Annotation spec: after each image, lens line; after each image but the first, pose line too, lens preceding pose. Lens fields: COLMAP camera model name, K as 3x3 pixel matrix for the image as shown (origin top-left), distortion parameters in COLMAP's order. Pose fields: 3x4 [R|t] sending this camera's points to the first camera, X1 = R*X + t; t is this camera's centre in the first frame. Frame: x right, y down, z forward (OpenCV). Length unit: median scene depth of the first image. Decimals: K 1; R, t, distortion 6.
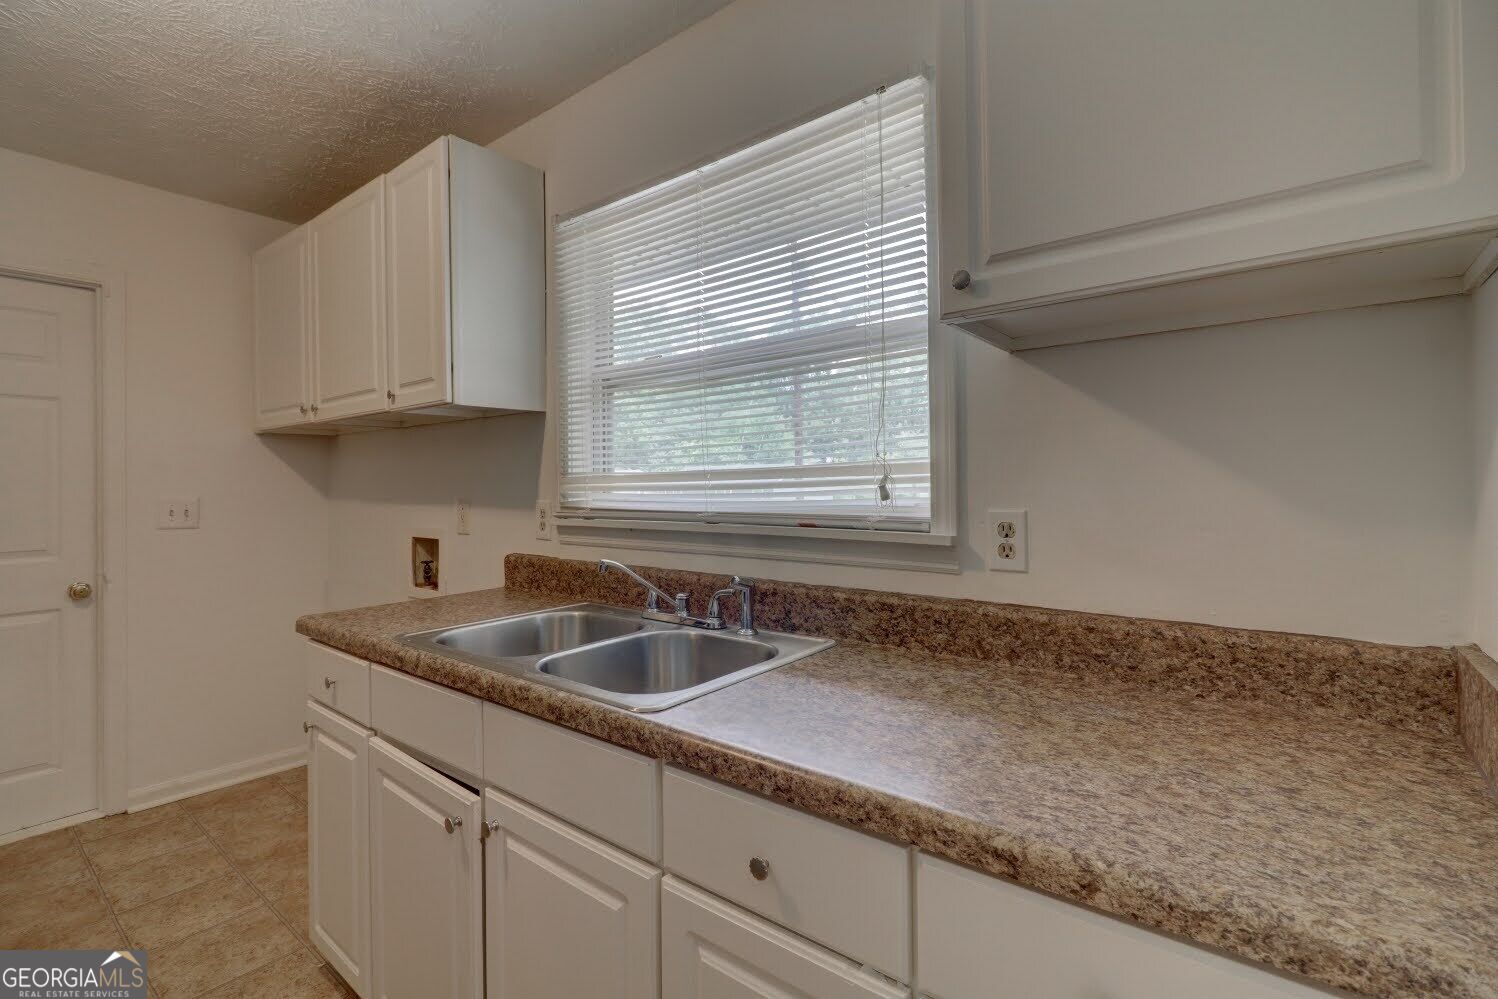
lens RADIAL K [[682.5, 0, 739.2], [0, 682.5, 481.2], [0, 0, 1]] dist [0.002366, -0.004330]
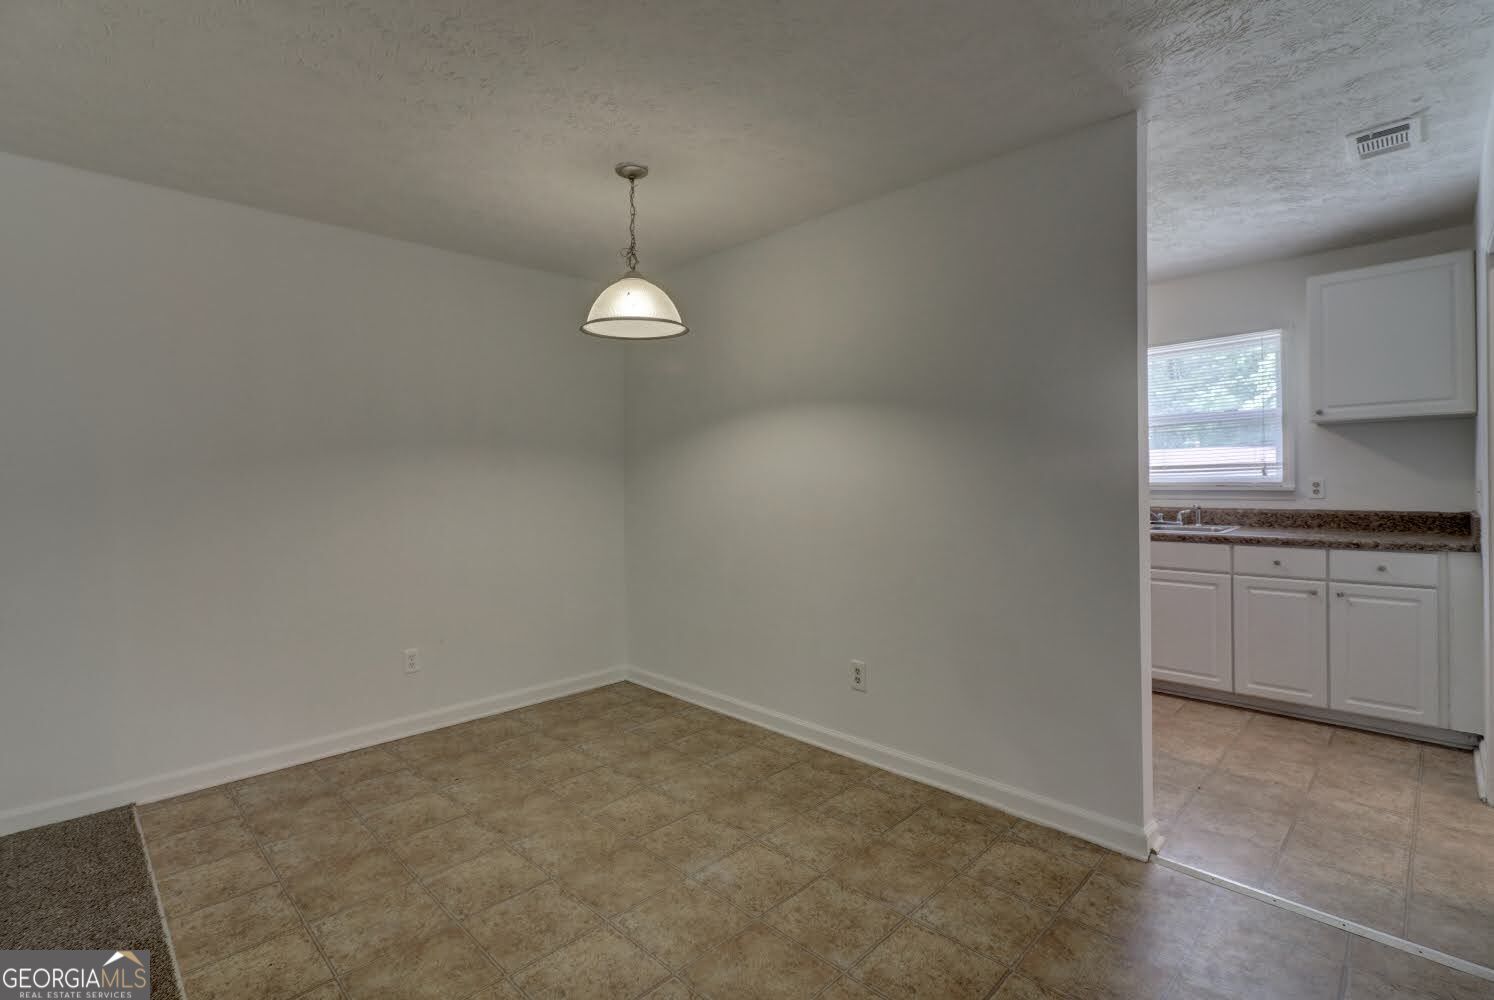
lens RADIAL K [[680.7, 0, 737.3], [0, 680.7, 481.7], [0, 0, 1]] dist [0.002366, -0.004330]
pose [[0.993331, -0.008280, -0.115000, -1.774215], [0.010140, 0.999827, 0.015601, -0.013894], [0.114851, -0.016663, 0.993243, -2.233451]]
